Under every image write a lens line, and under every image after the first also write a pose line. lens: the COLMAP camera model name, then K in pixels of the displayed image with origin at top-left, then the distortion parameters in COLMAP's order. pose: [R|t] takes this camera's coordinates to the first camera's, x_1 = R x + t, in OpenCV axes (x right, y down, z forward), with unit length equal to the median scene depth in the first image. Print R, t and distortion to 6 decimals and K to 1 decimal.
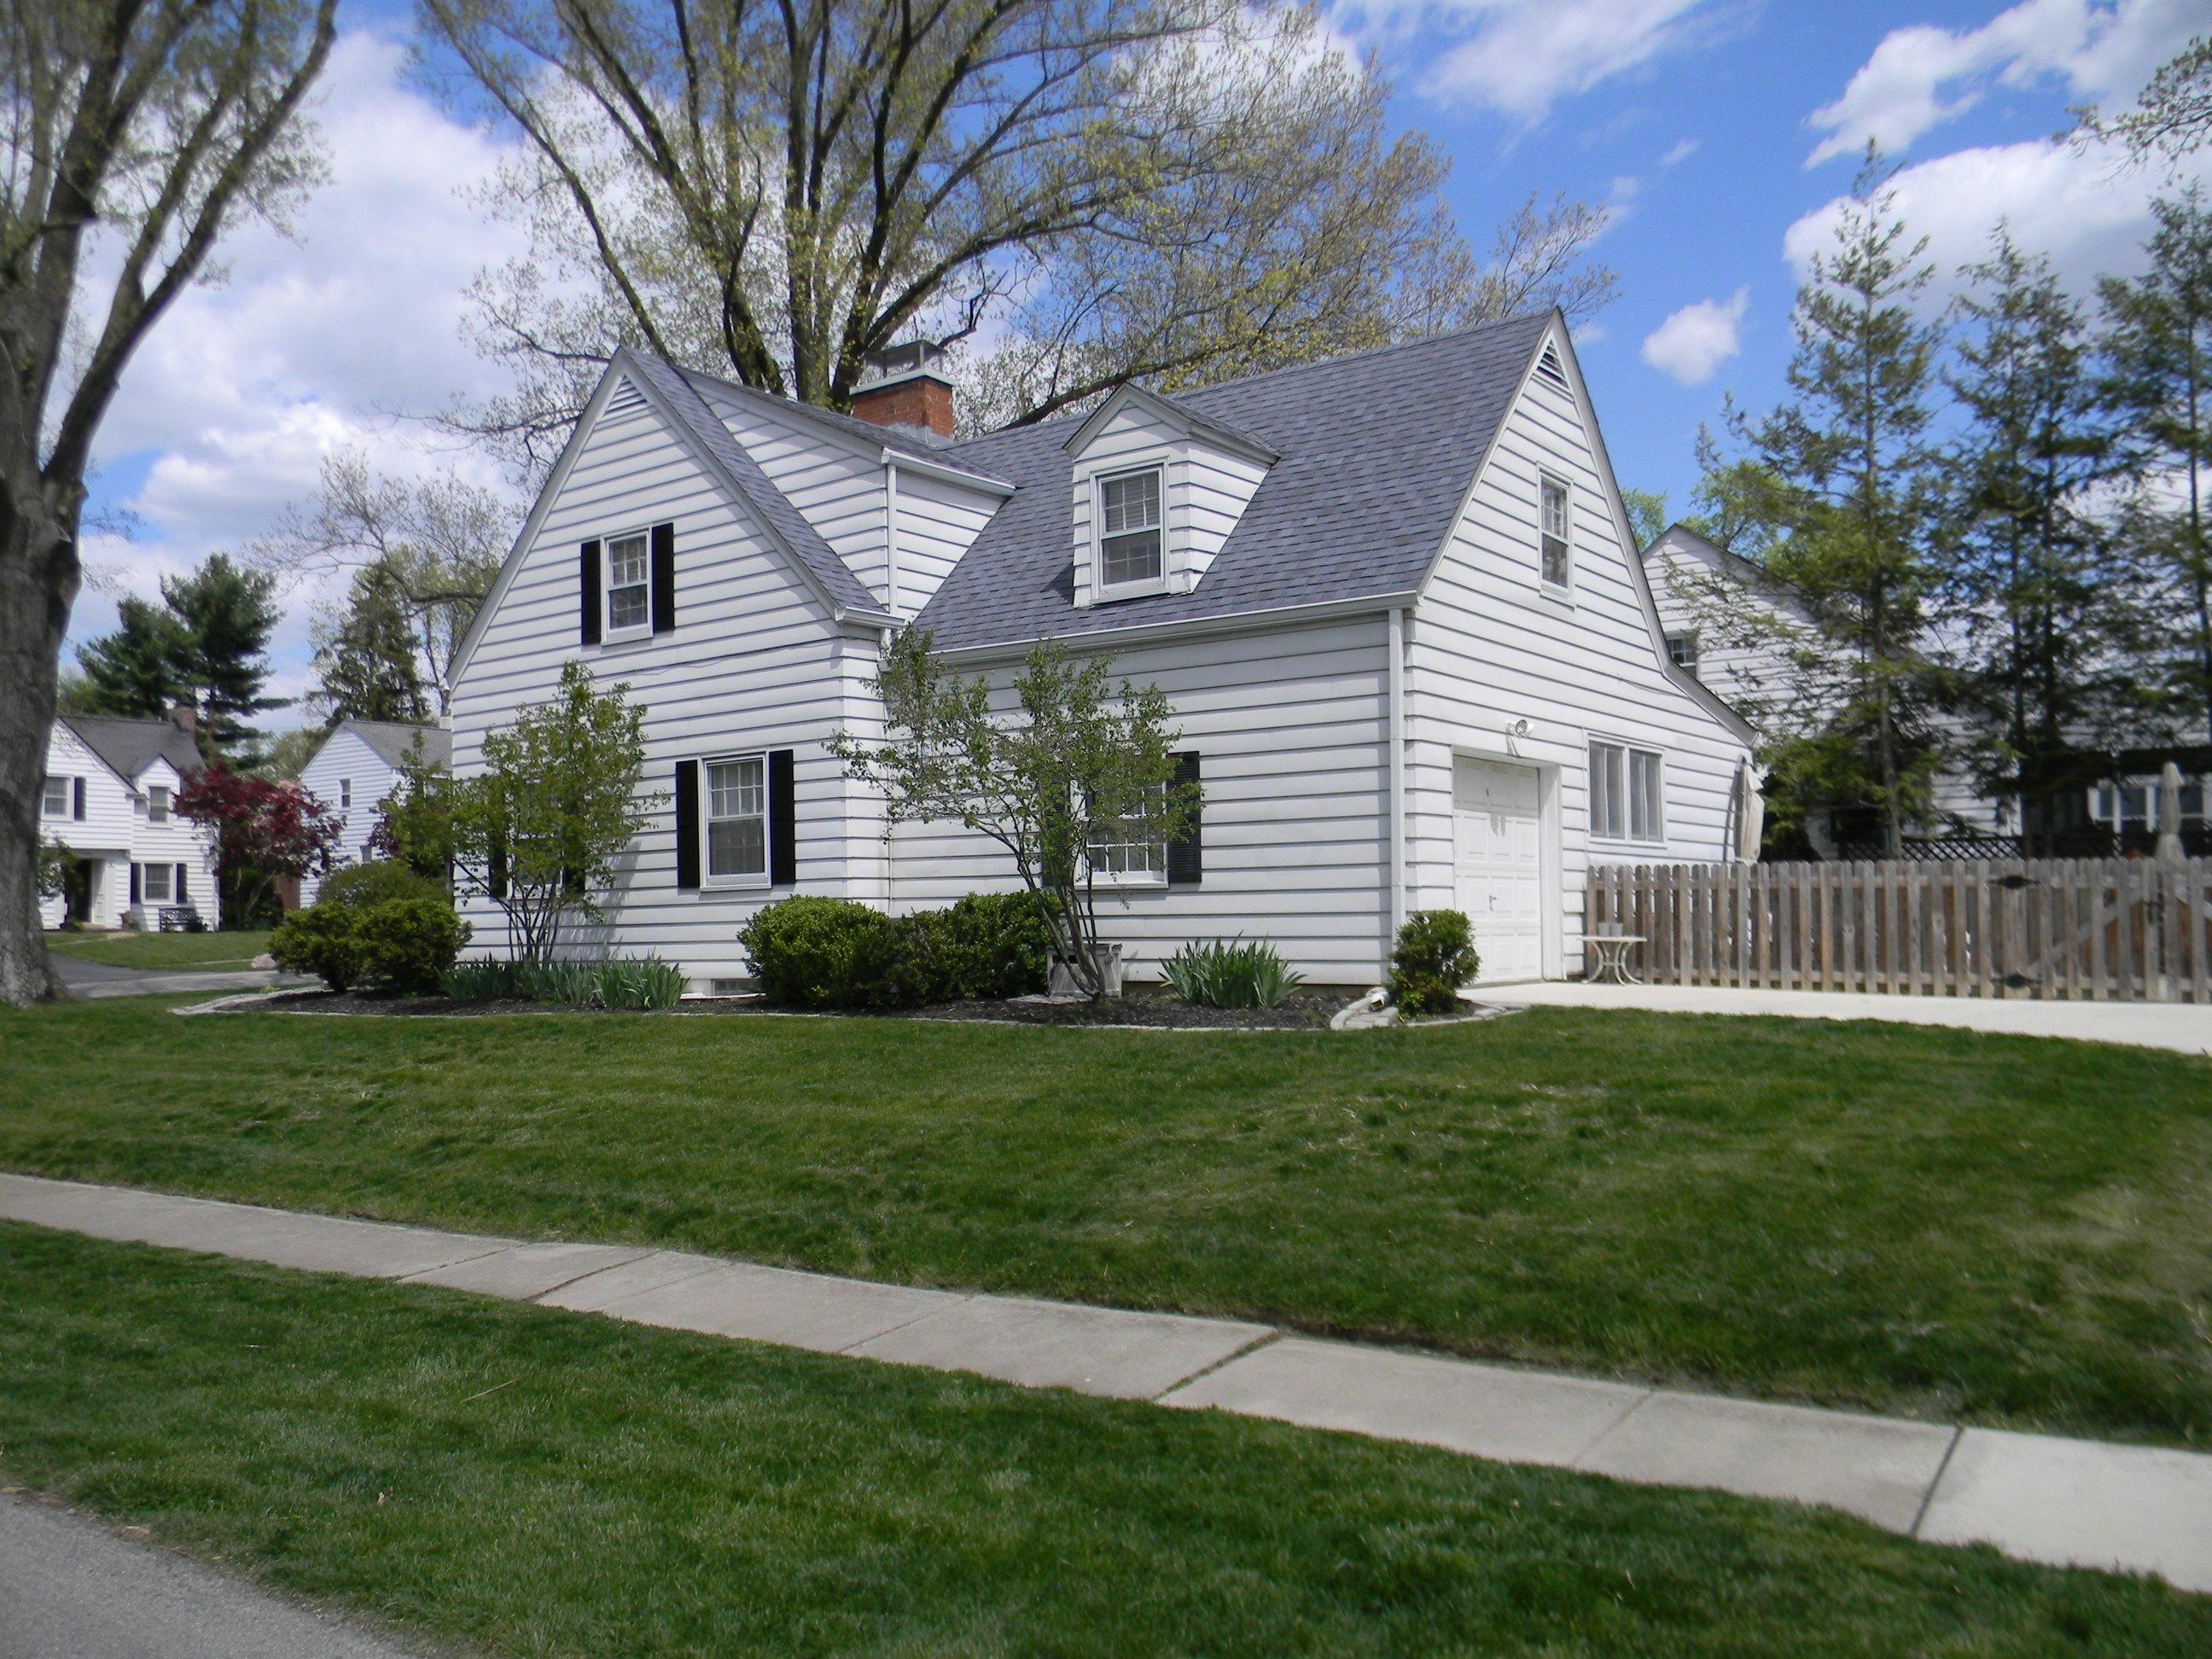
lens RADIAL K [[1768.3, 0, 1088.2], [0, 1768.3, 828.0], [0, 0, 1]] dist [0.015951, -0.005536]
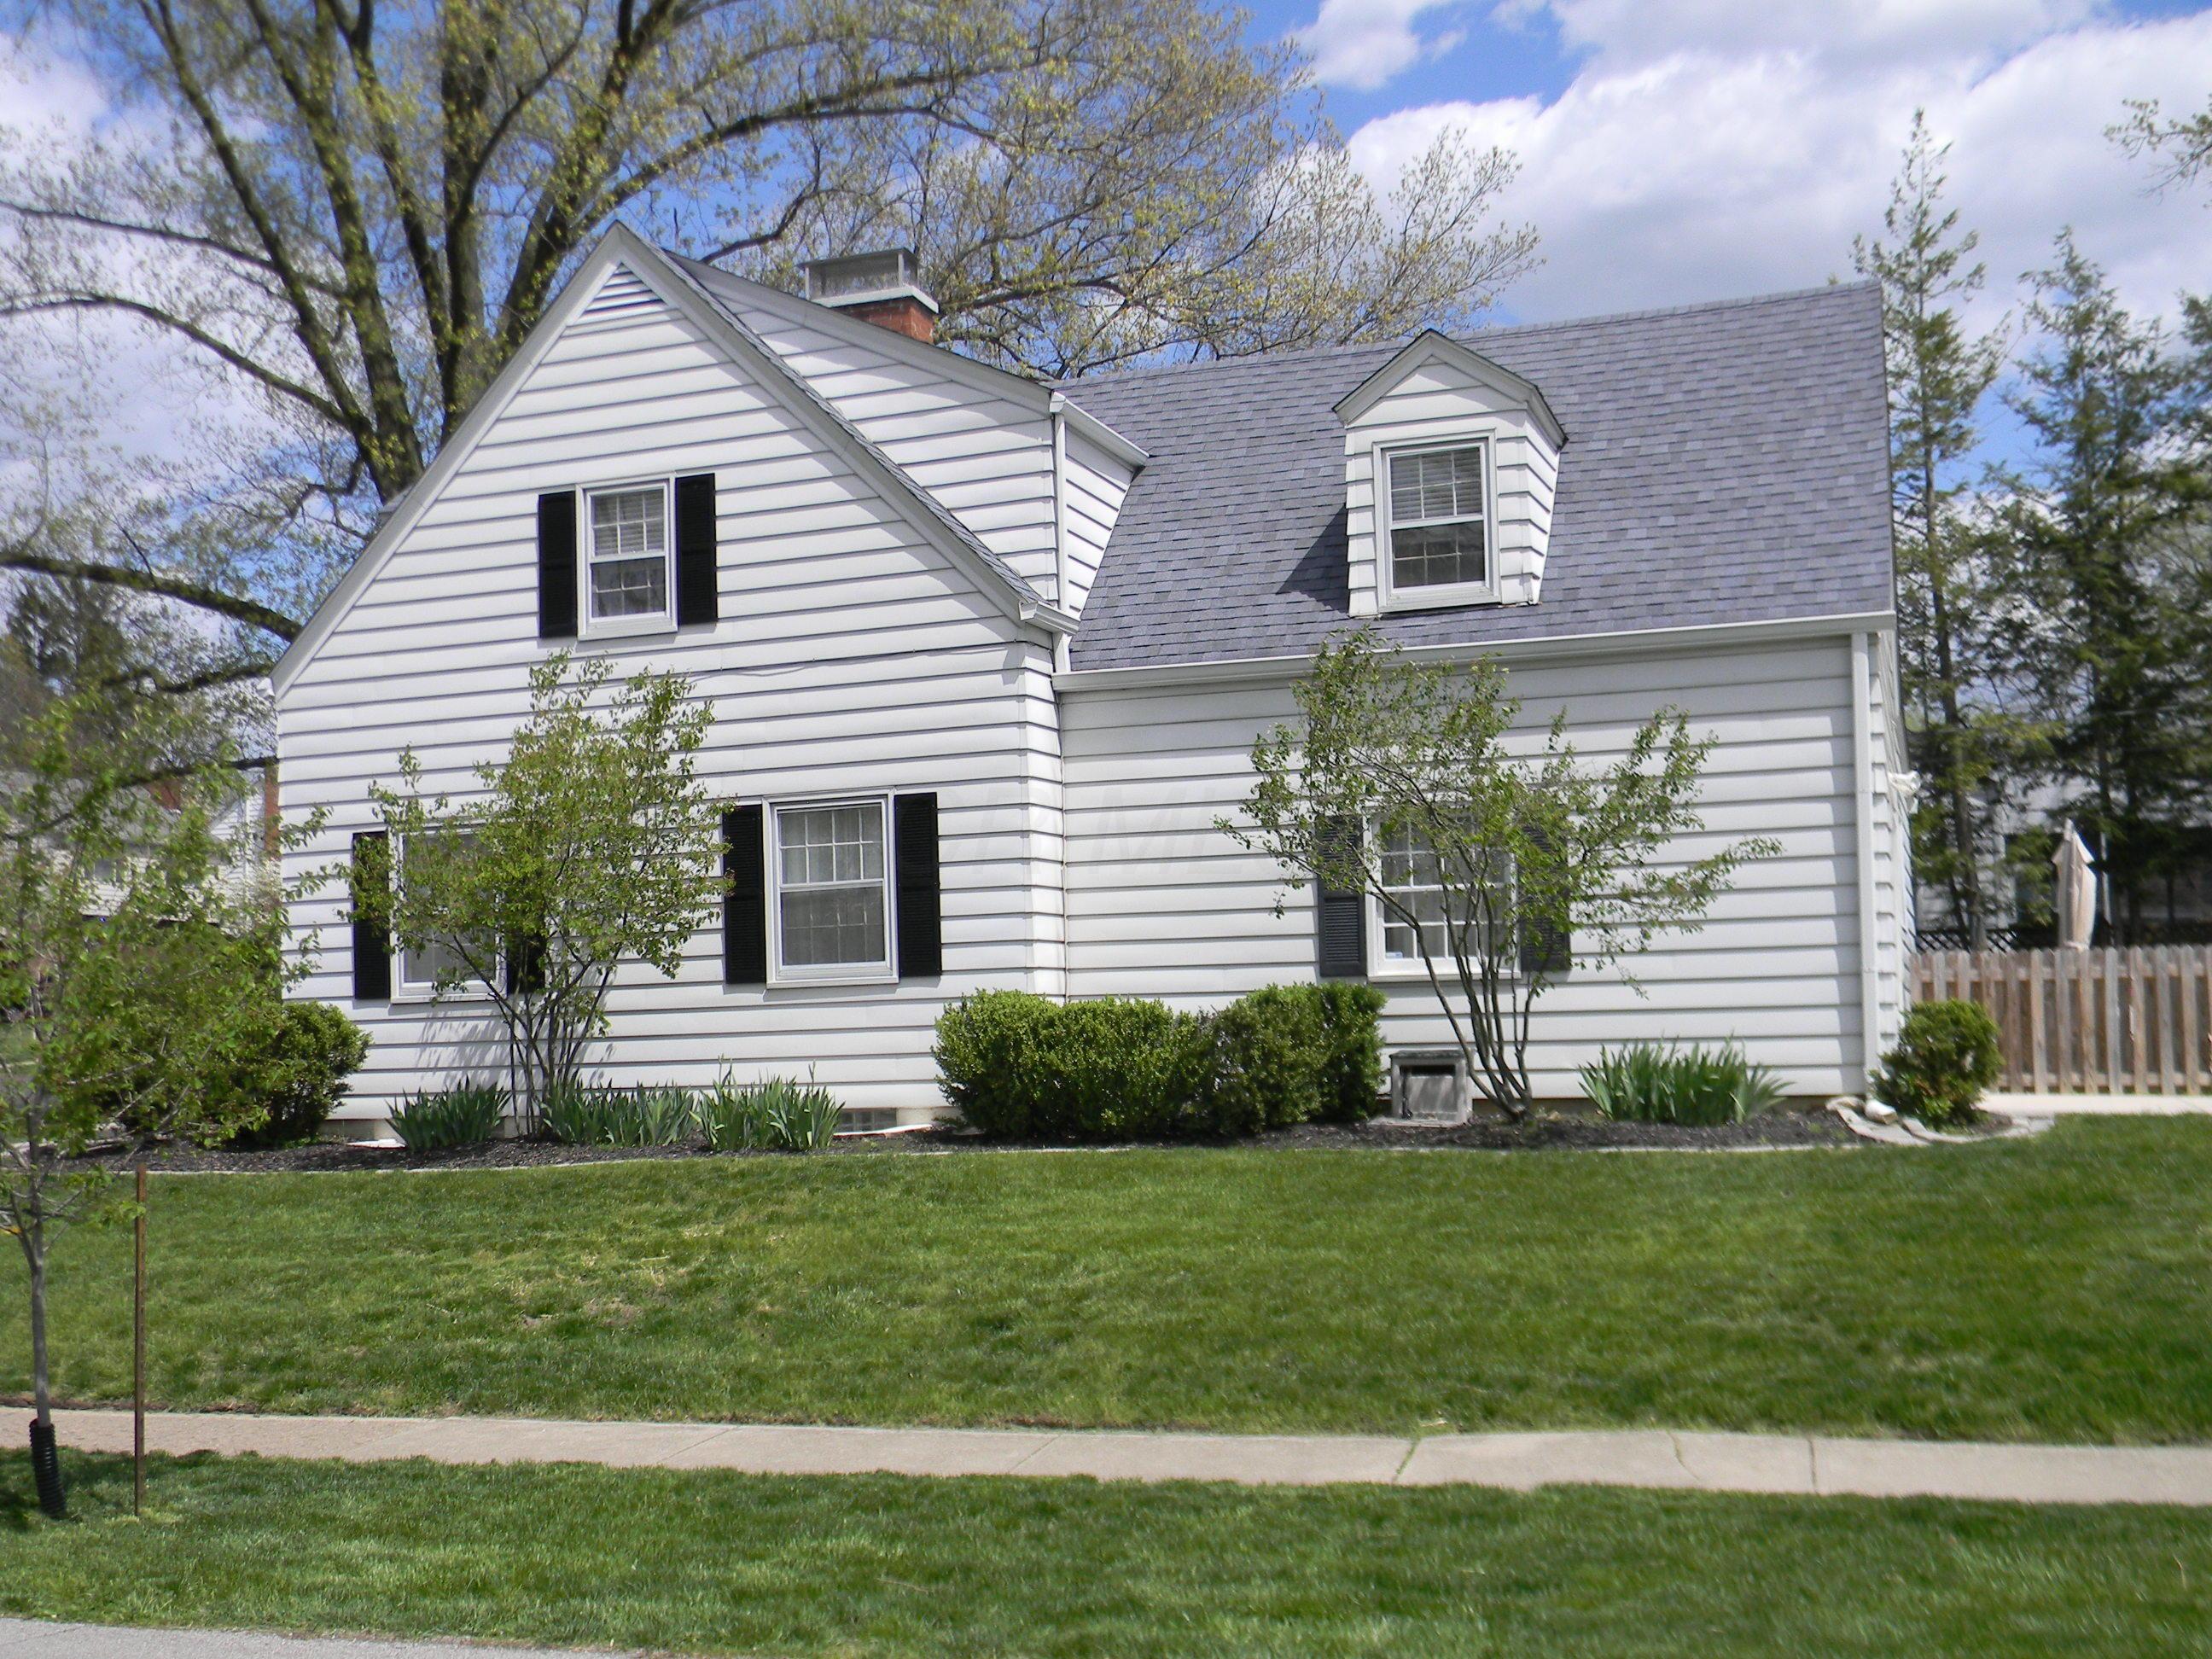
lens RADIAL K [[2298.5, 0, 1127.2], [0, 2298.5, 850.1], [0, 0, 1]] dist [0.037431, 0.000000]
pose [[0.955203, 0.013311, 0.295652, -0.379266], [-0.004597, 0.999535, -0.030148, 0.007973], [-0.295915, 0.027438, 0.954820, 0.069771]]
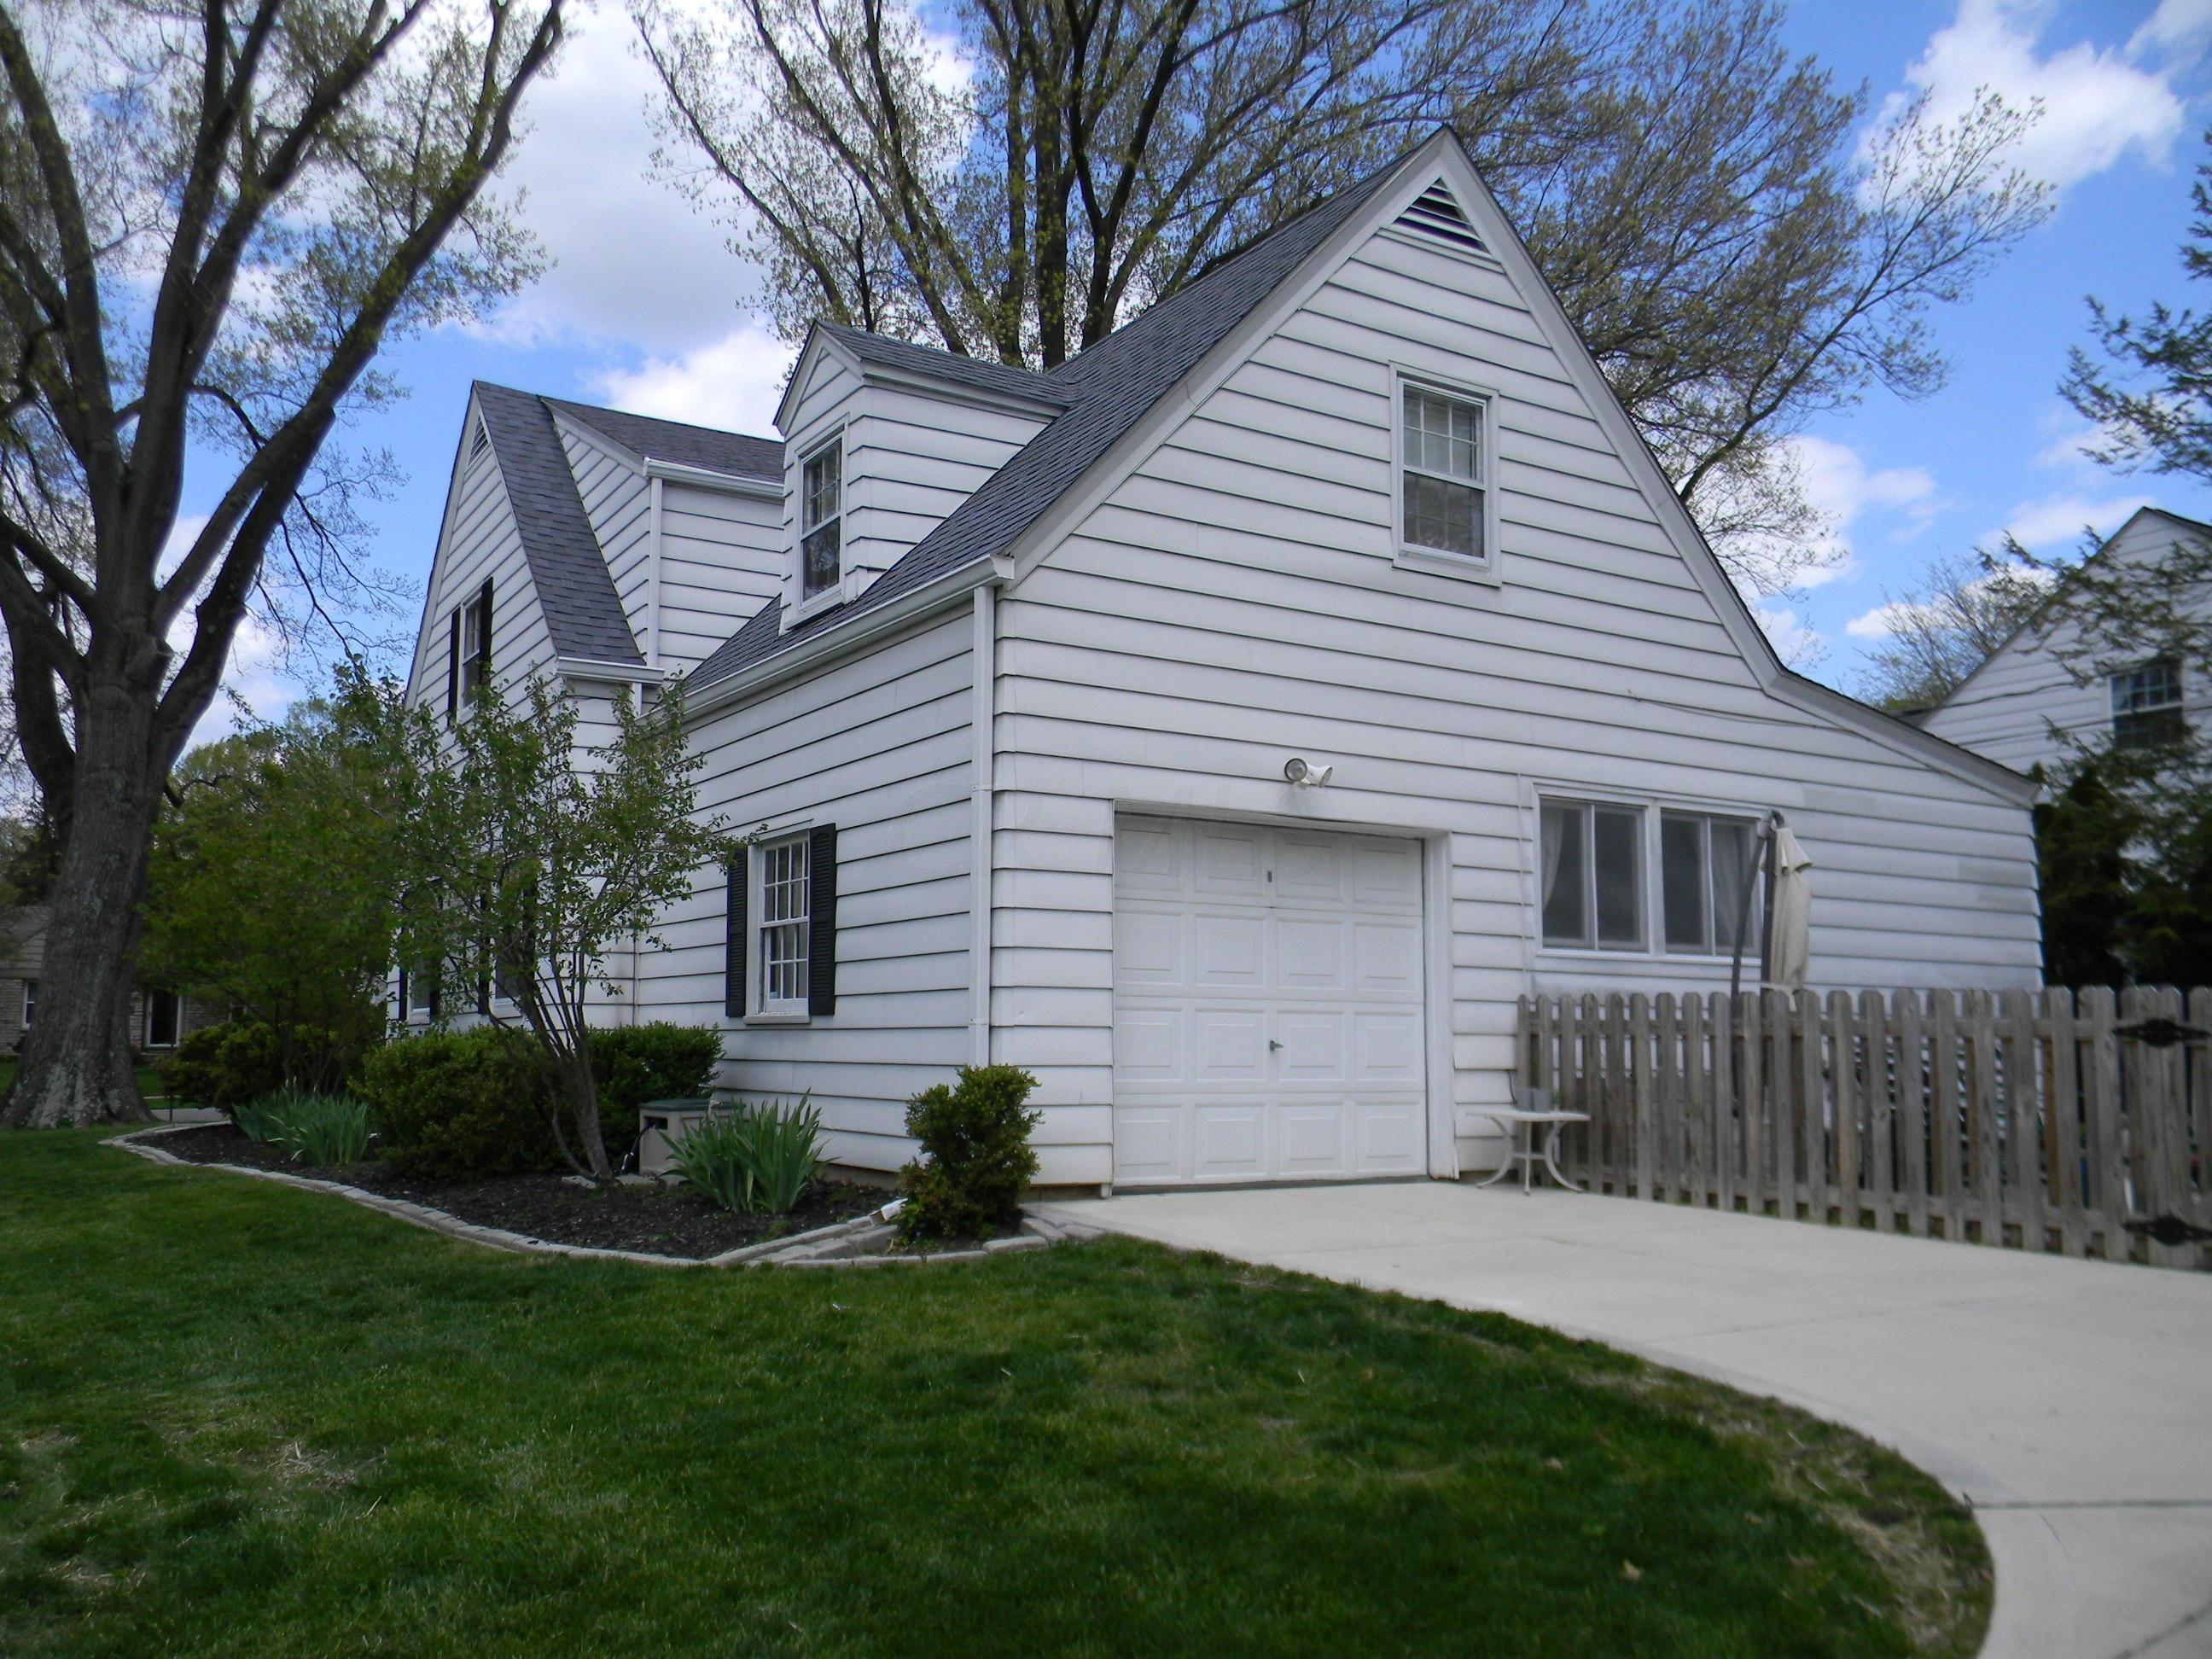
lens RADIAL K [[1768.3, 0, 1087.7], [0, 1768.3, 850.6], [0, 0, 1]] dist [0.015951, -0.005536]
pose [[0.933012, -0.022556, -0.359136, 0.354884], [0.002769, 0.998454, -0.055515, 0.004869], [0.359833, 0.050802, 0.931633, 0.351432]]
